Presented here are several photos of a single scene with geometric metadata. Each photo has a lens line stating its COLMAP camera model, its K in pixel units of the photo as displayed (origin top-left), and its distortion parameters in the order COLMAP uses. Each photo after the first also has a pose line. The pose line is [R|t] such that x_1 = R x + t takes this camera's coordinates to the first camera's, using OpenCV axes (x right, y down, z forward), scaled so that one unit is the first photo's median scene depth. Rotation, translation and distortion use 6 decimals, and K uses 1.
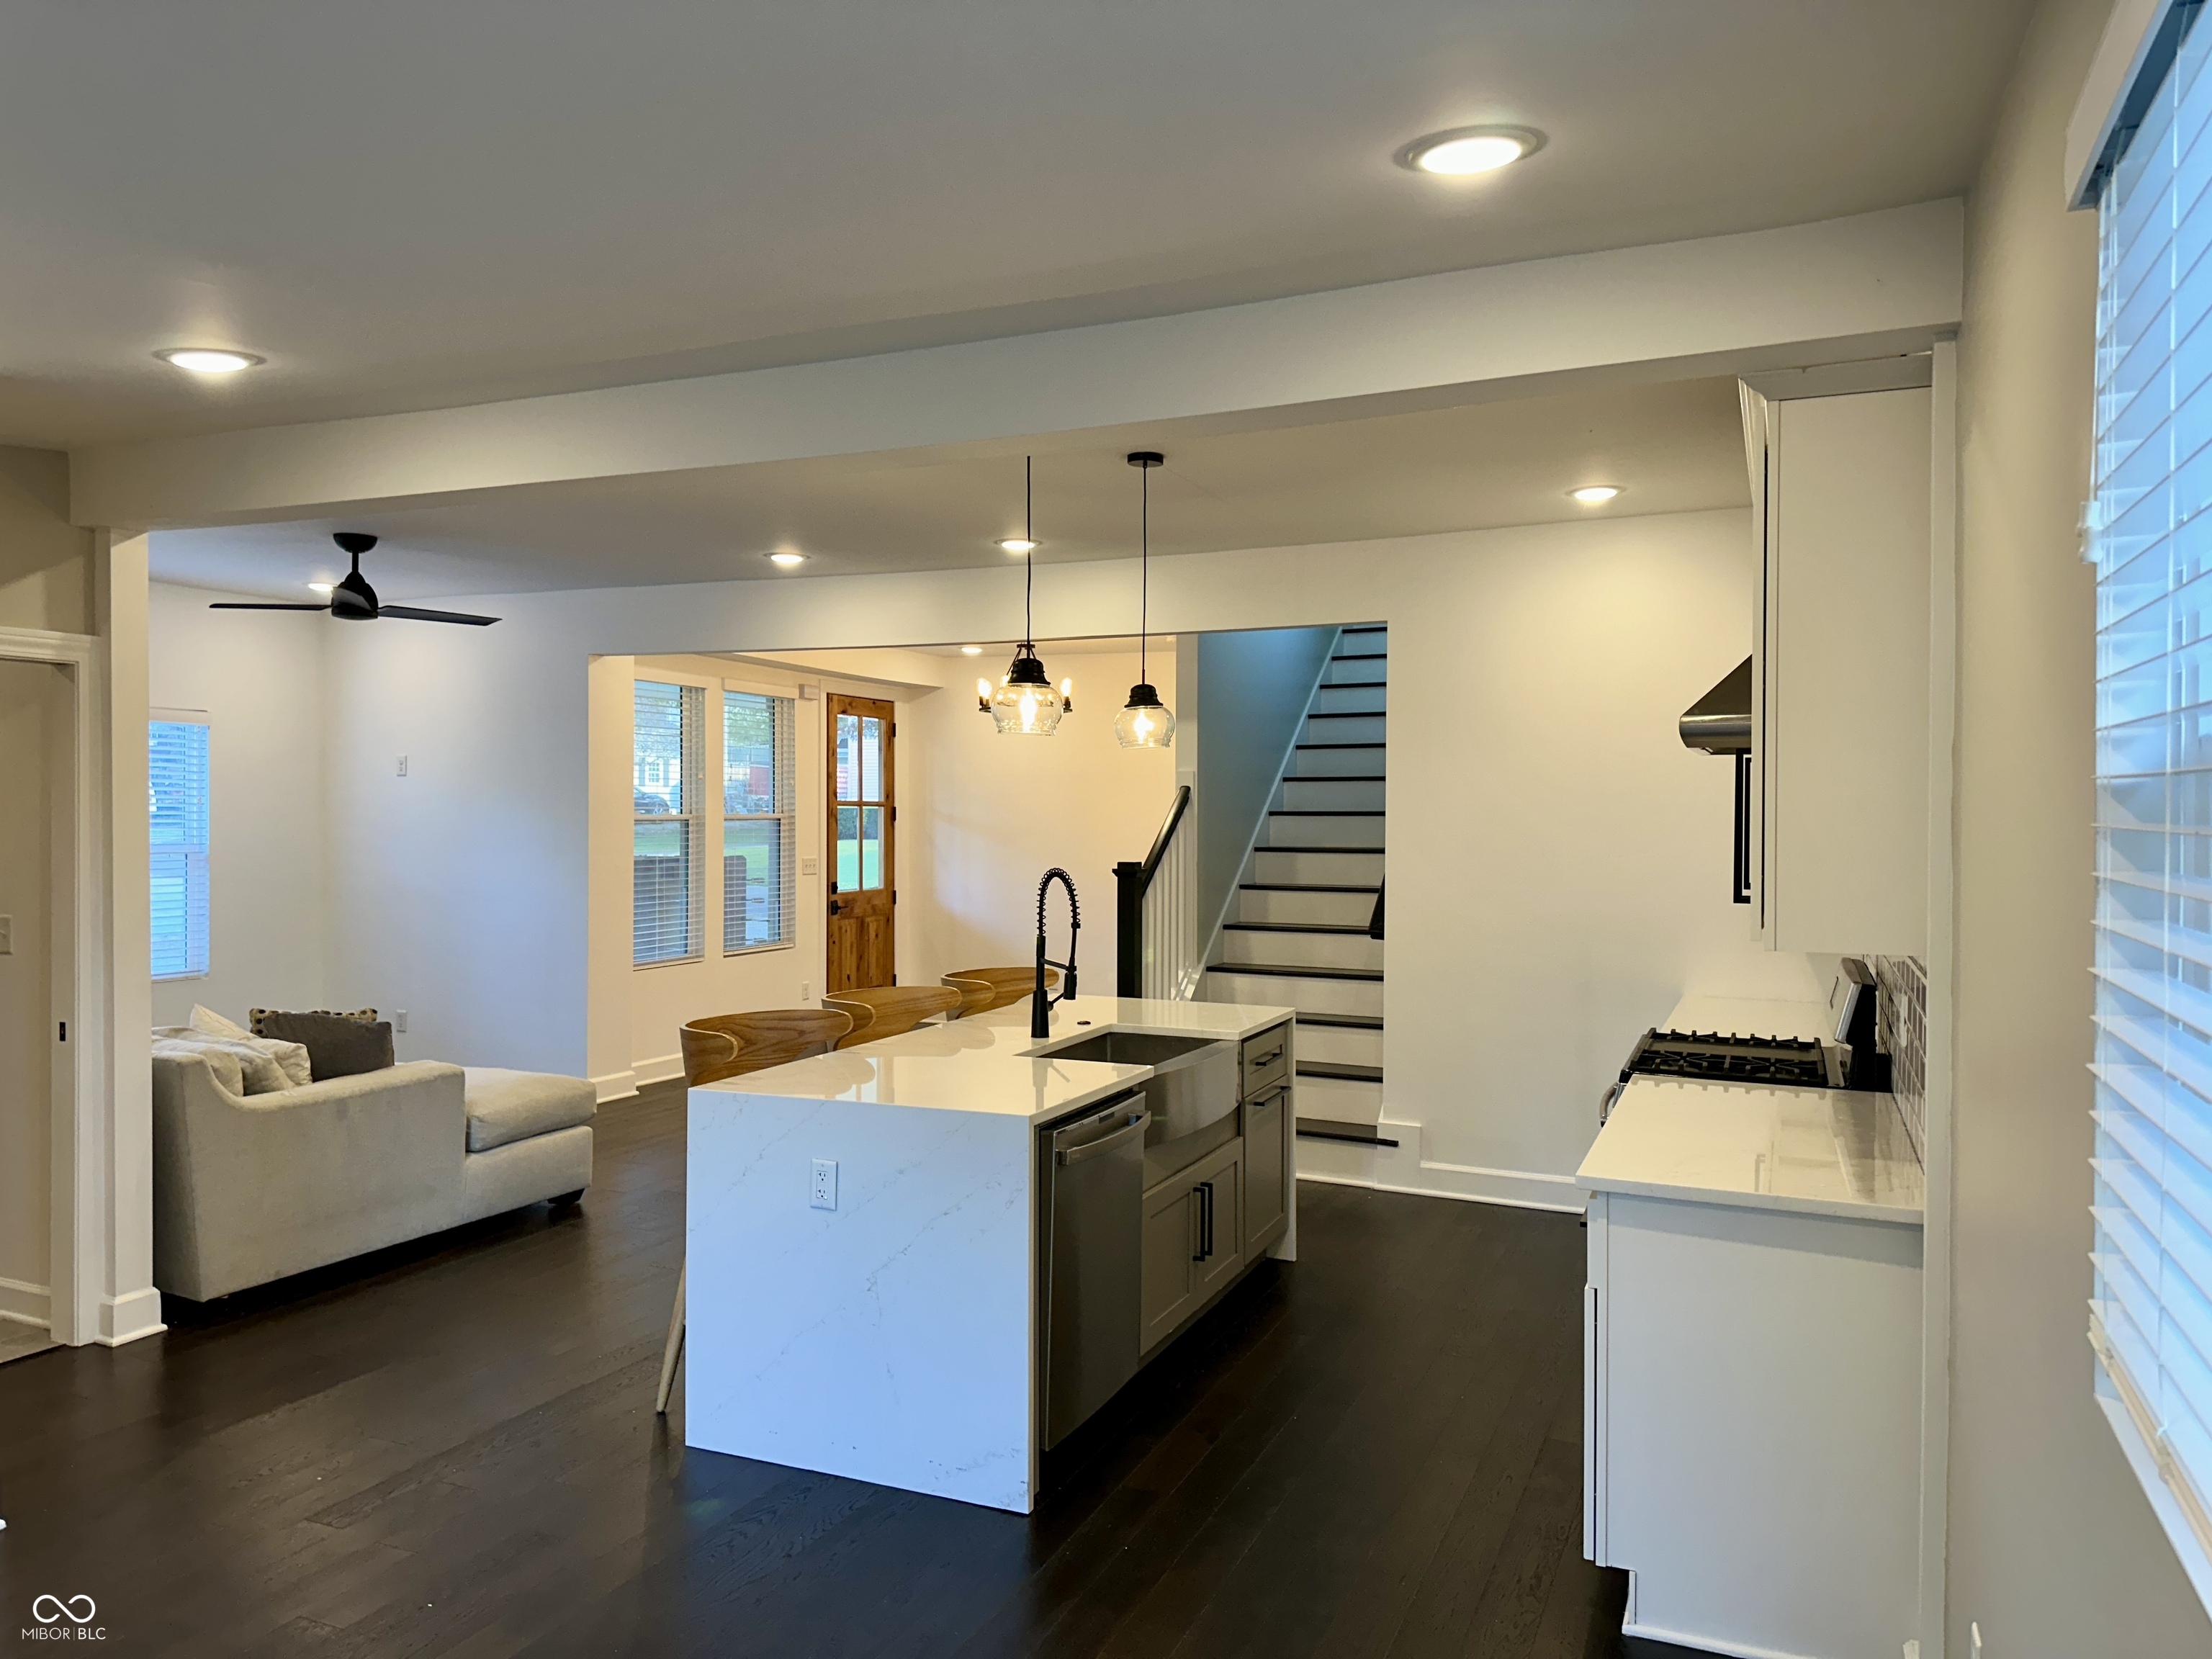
lens RADIAL K [[1647.5, 0, 1184.5], [0, 1647.5, 833.9], [0, 0, 1]] dist [0.179315, -0.258493]
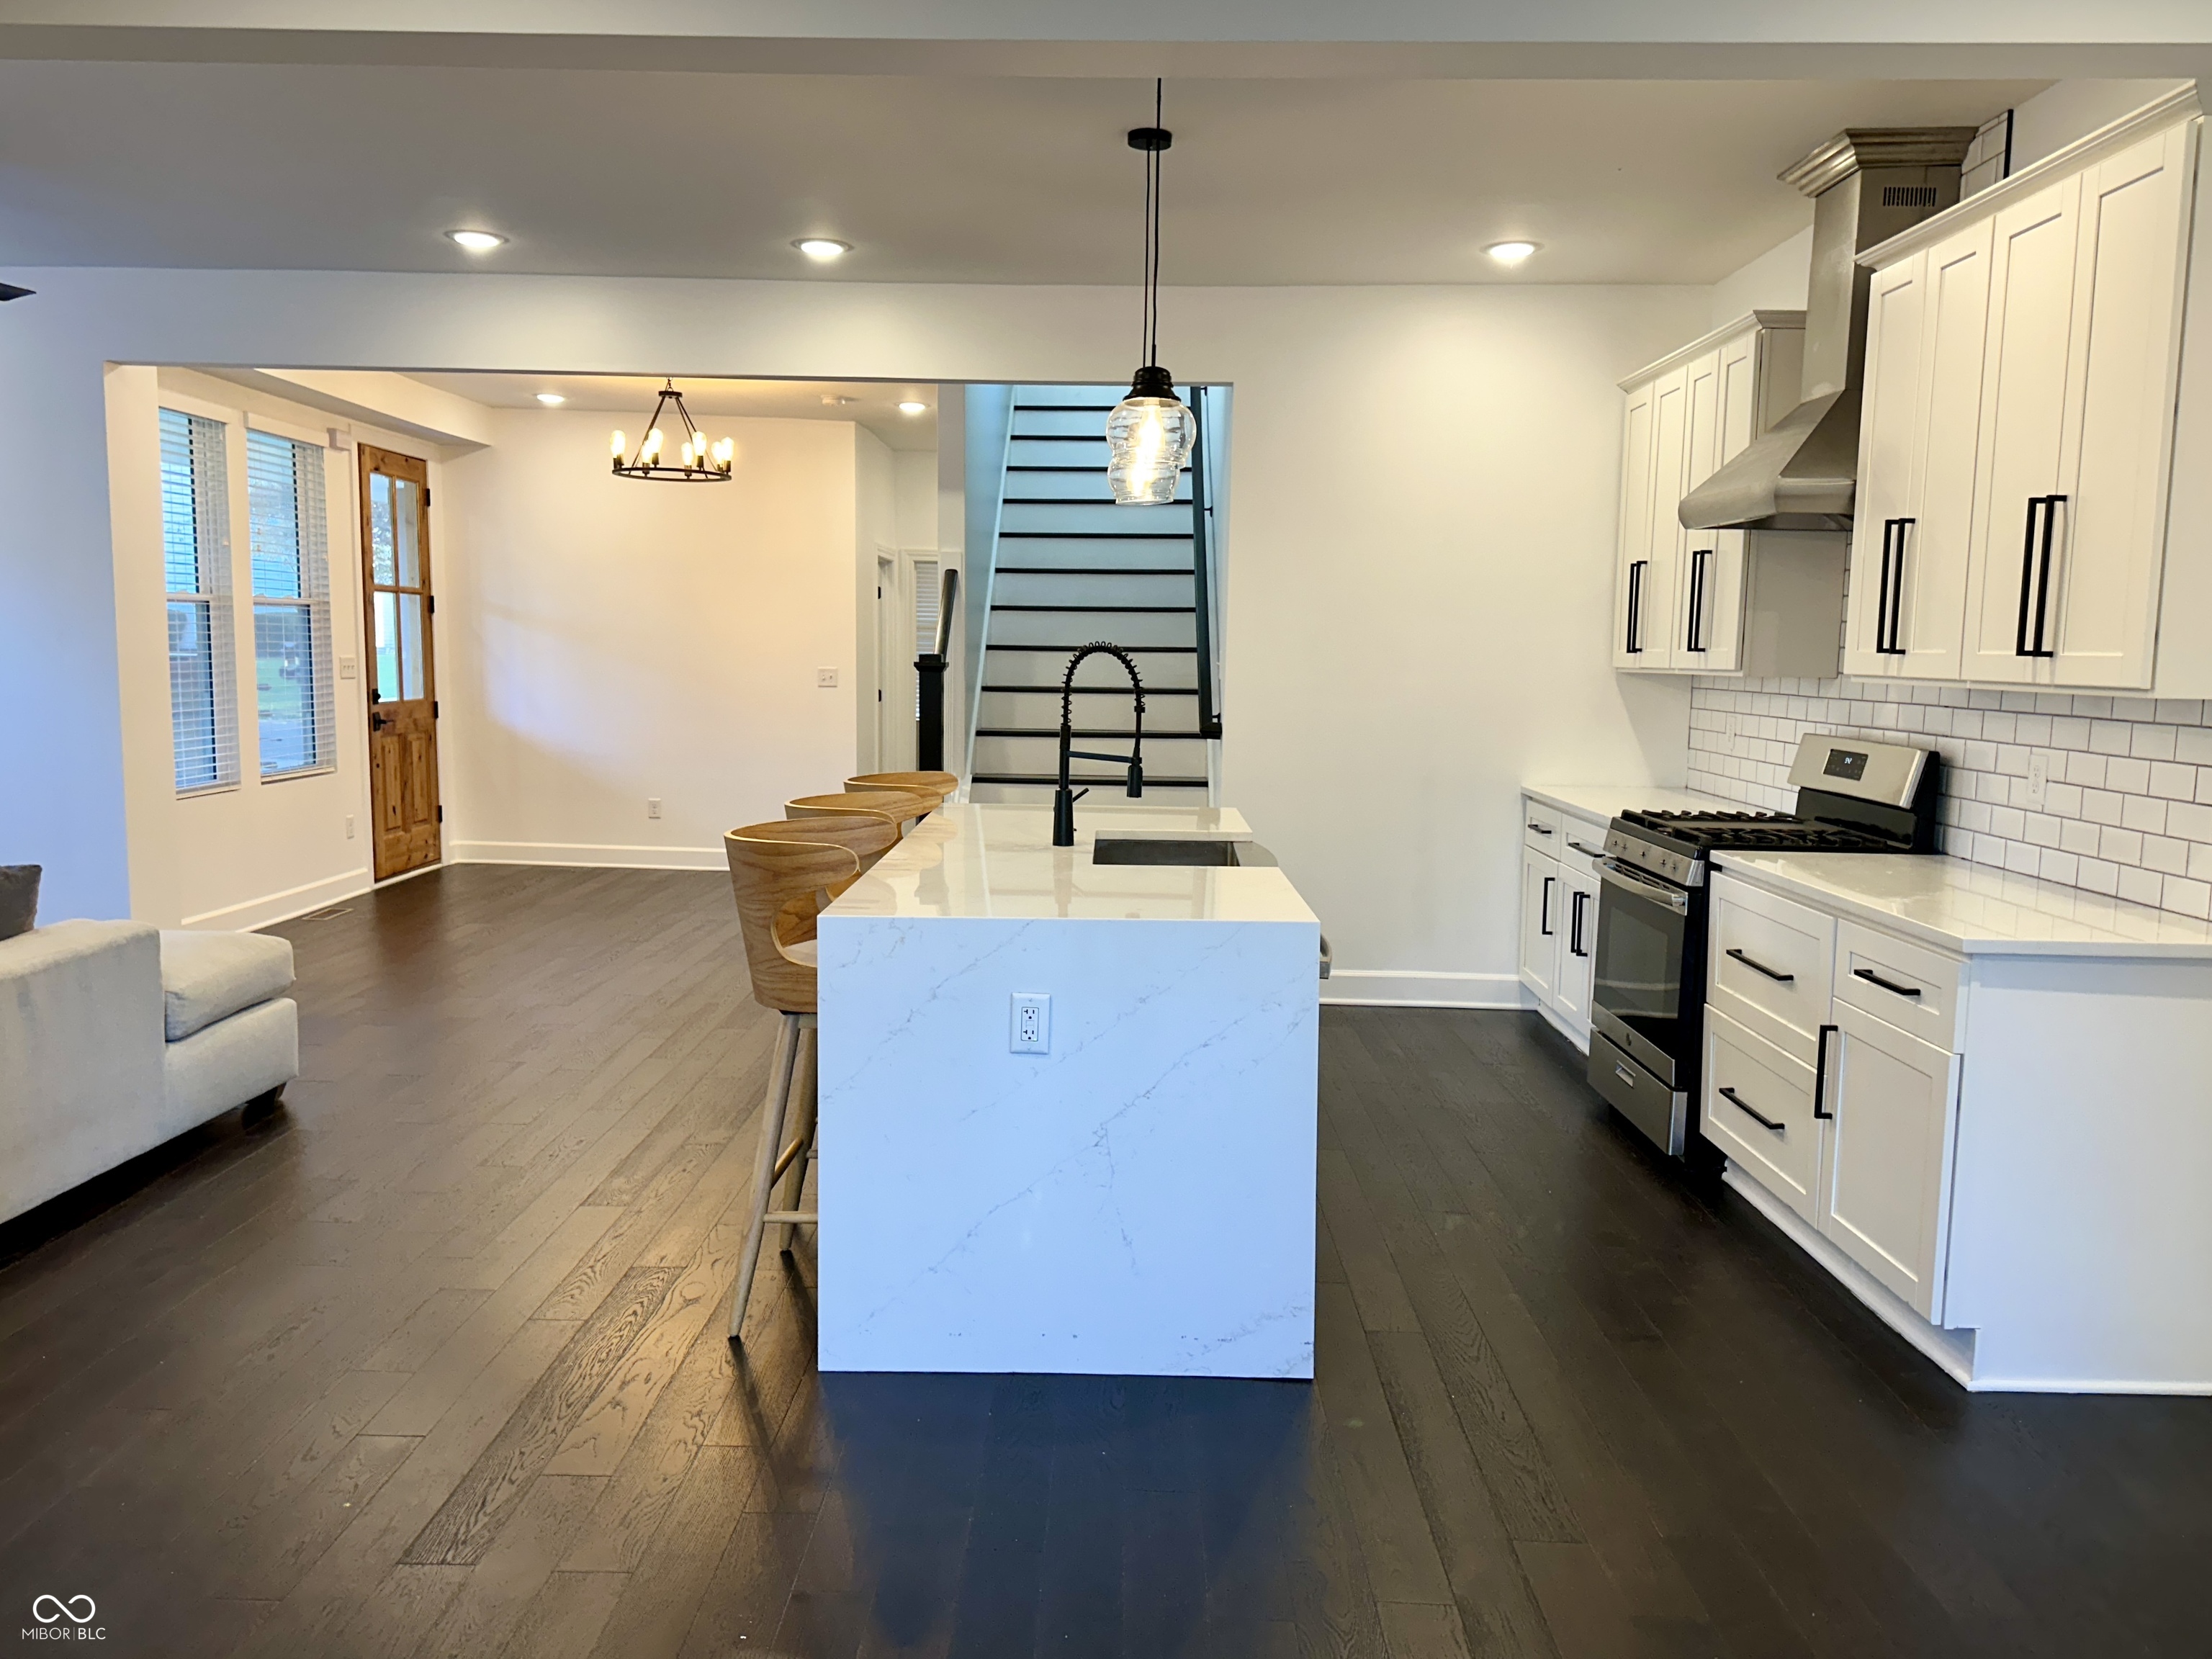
lens RADIAL K [[1647.5, 0, 1184.5], [0, 1647.5, 833.9], [0, 0, 1]] dist [0.179315, -0.258493]
pose [[0.913194, -0.039370, 0.405618, -0.204351], [-0.001198, 0.995059, 0.099278, 0.018646], [-0.407522, -0.091146, 0.908635, 0.117014]]
